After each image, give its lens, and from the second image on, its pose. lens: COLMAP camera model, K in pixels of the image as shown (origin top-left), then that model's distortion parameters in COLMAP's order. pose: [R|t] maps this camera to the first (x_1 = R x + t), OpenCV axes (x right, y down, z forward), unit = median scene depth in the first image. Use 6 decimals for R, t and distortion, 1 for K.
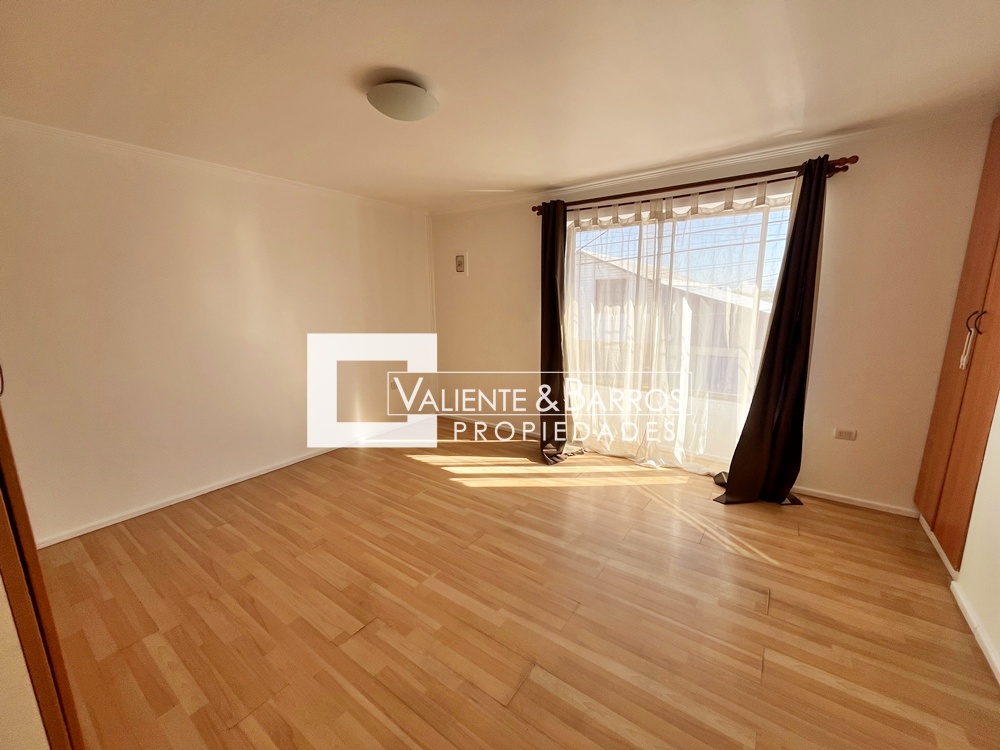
lens RADIAL K [[402.1, 0, 498.9], [0, 402.1, 375.6], [0, 0, 1]] dist [-0.003242, -0.000343]
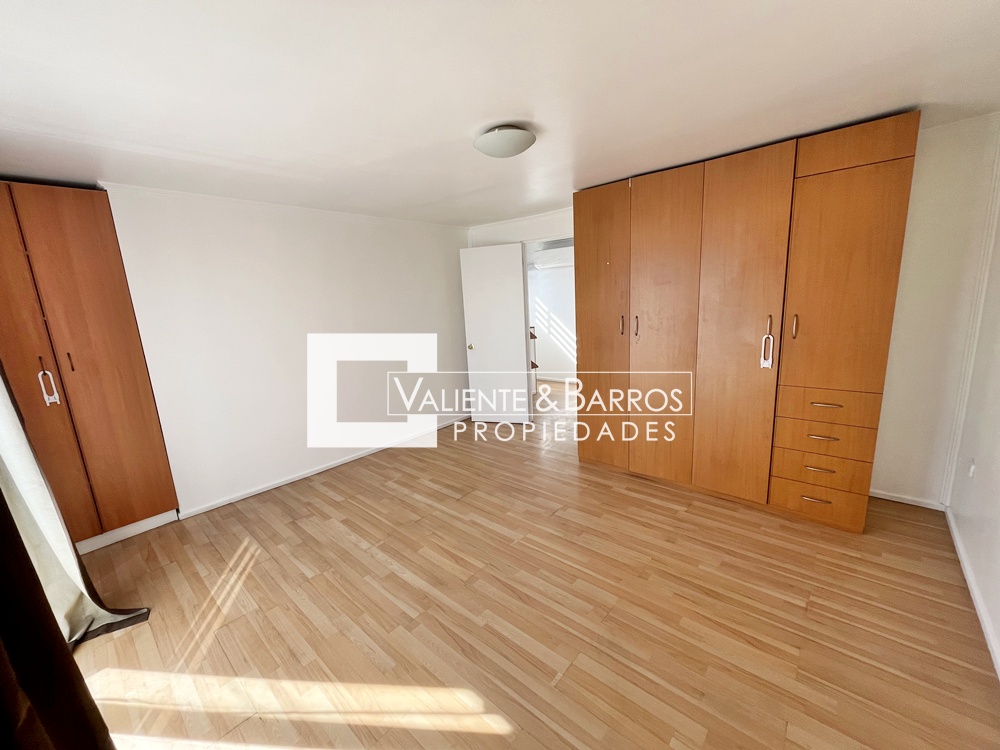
lens RADIAL K [[402.1, 0, 498.9], [0, 402.1, 375.6], [0, 0, 1]] dist [-0.003242, -0.000343]
pose [[-0.992955, 0.042740, 0.110519, -0.276463], [0.082088, 0.920737, 0.381451, -0.450055], [-0.085456, 0.387836, -0.917759, 1.987648]]
